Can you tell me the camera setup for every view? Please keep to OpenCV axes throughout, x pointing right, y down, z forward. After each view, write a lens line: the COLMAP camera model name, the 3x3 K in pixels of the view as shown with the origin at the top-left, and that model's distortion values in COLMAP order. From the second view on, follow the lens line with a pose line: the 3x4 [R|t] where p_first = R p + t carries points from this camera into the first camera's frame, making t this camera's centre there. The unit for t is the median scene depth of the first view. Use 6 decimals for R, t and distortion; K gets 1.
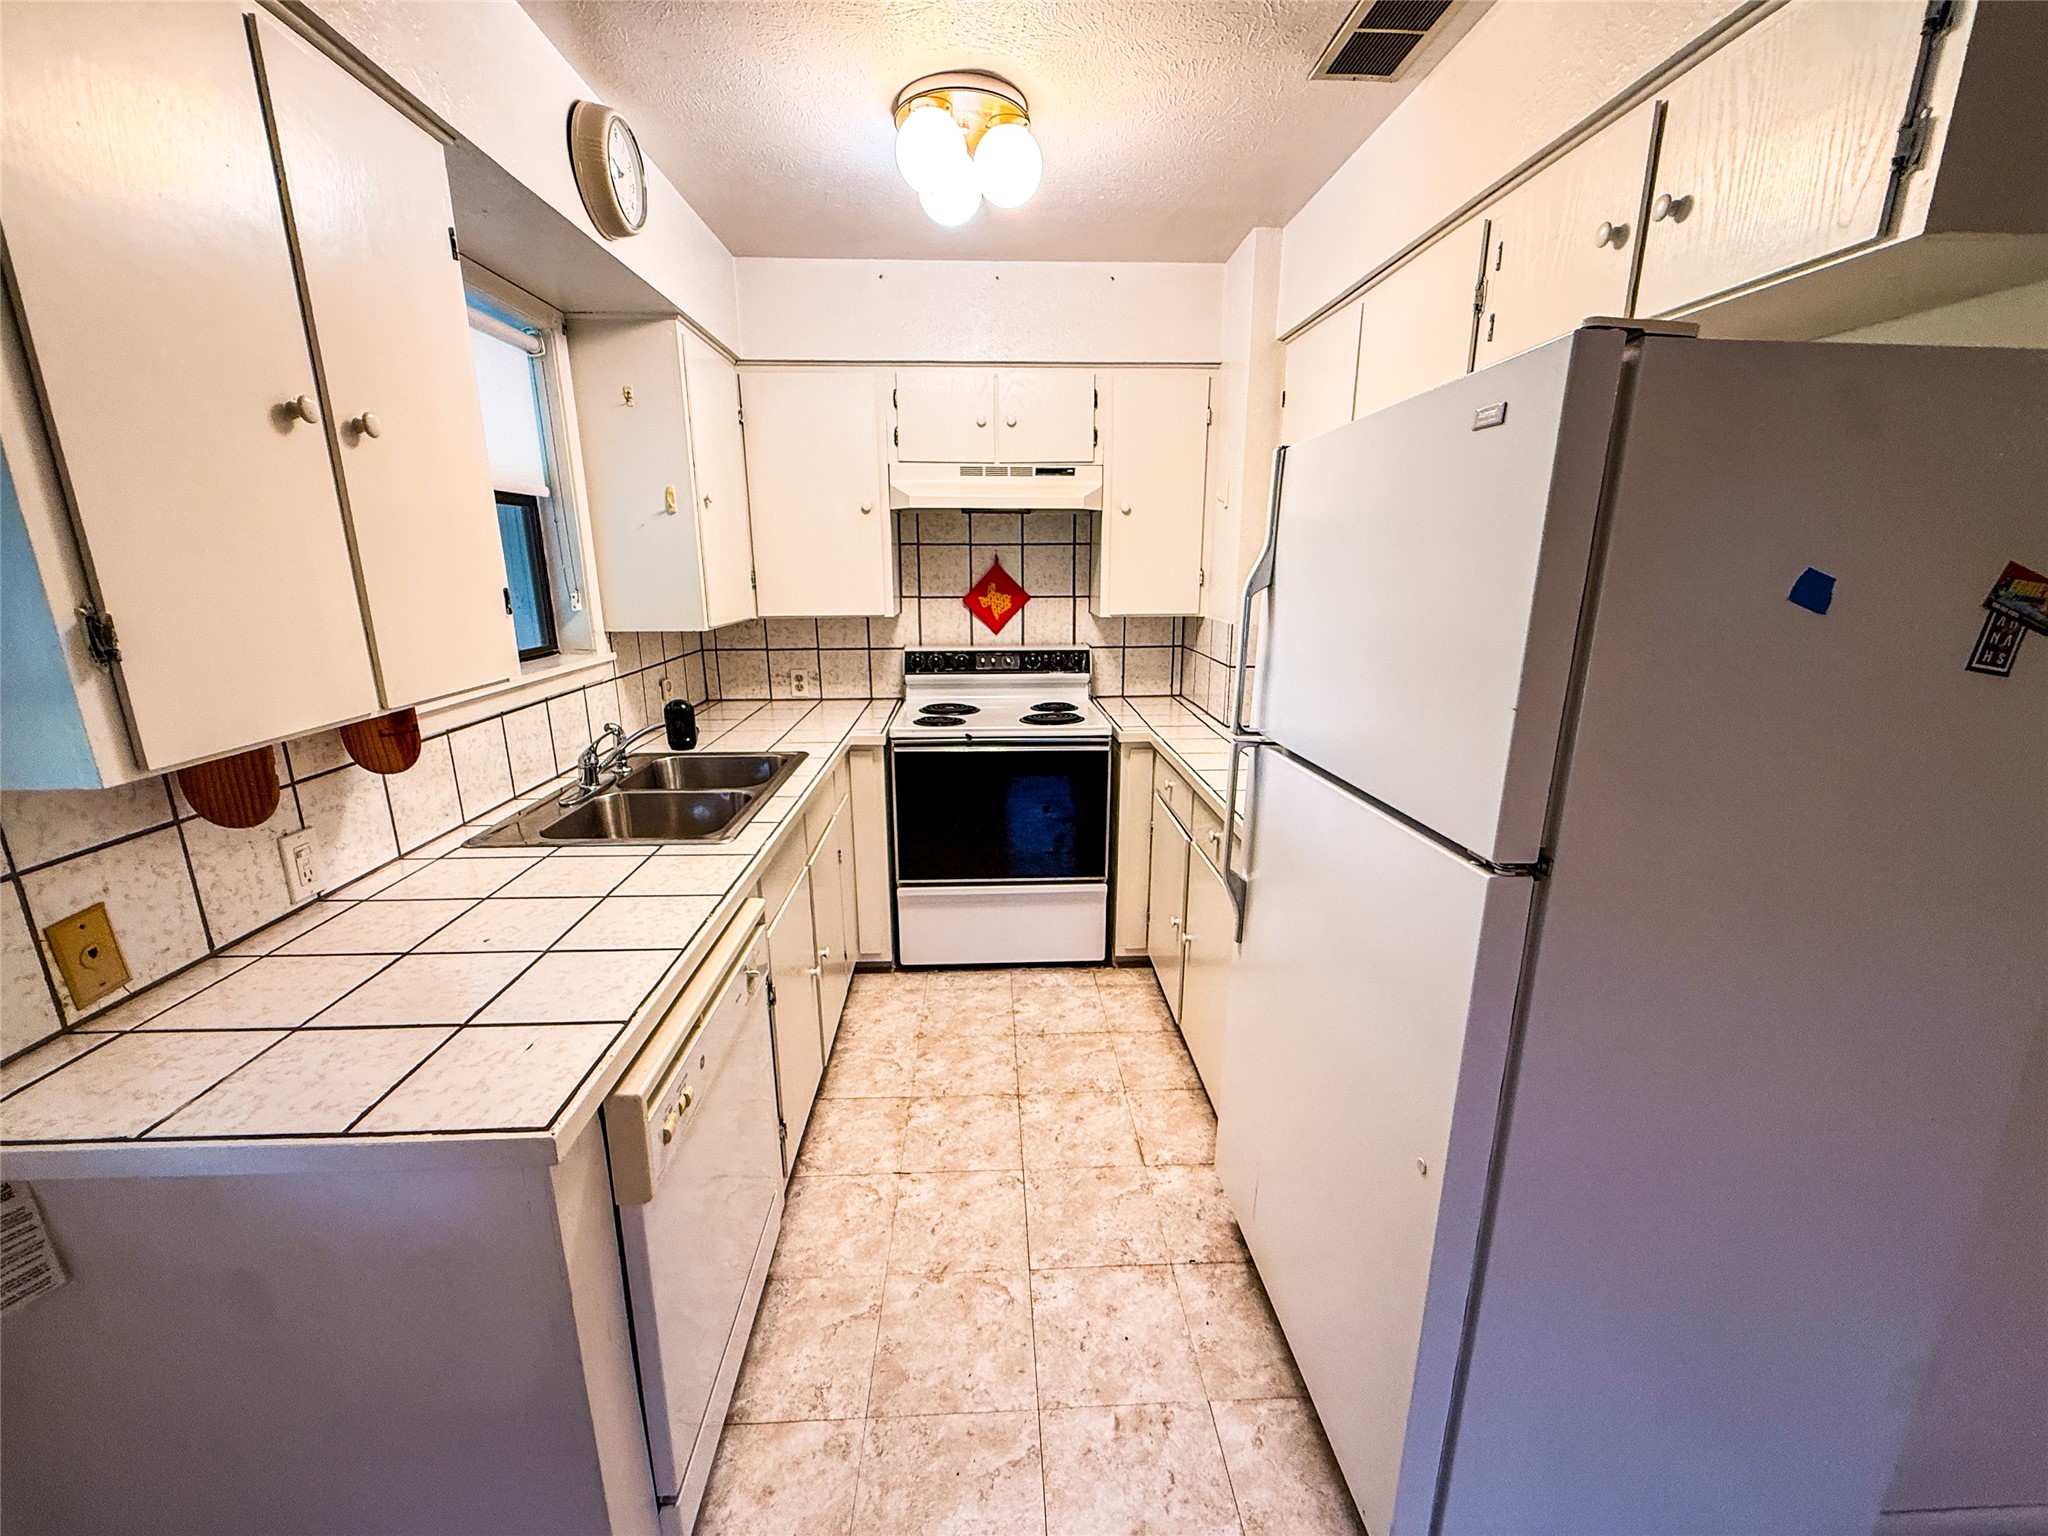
lens RADIAL K [[841.3, 0, 1019.4], [0, 841.3, 772.0], [0, 0, 1]] dist [0.000073, 0.000309]
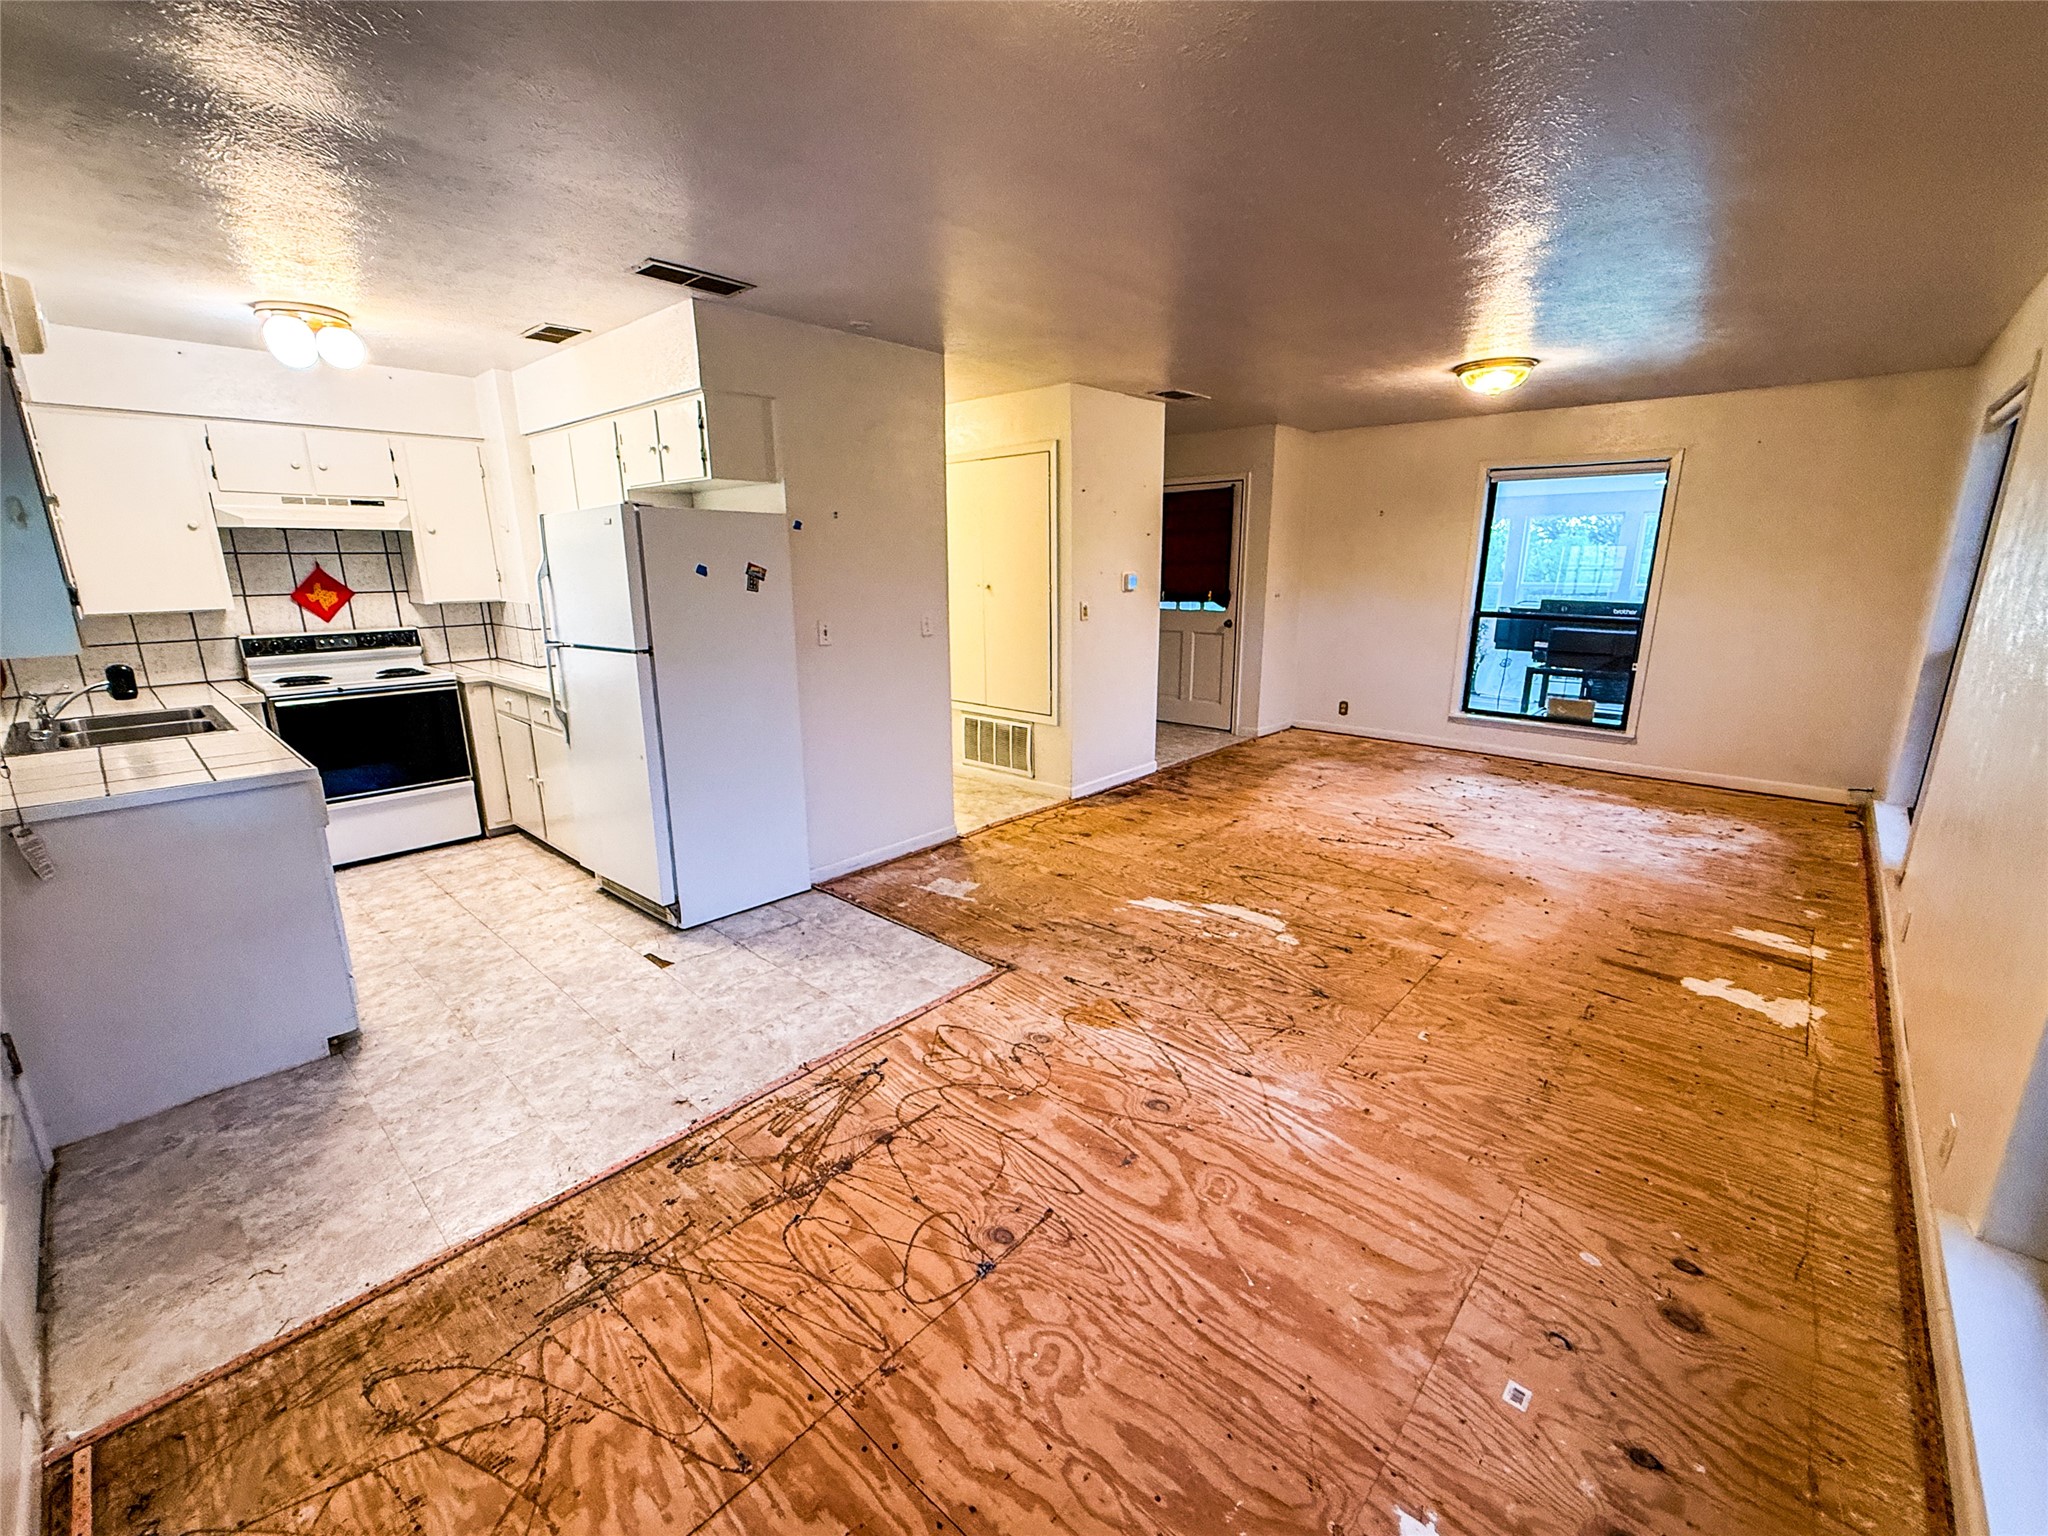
lens RADIAL K [[841.3, 0, 1018.2], [0, 841.3, 769.9], [0, 0, 1]] dist [0.000073, 0.000309]
pose [[0.709073, -0.175849, 0.682856, -0.213771], [0.179658, 0.981499, 0.066199, 0.178804], [-0.681864, 0.075741, 0.727547, -0.708186]]
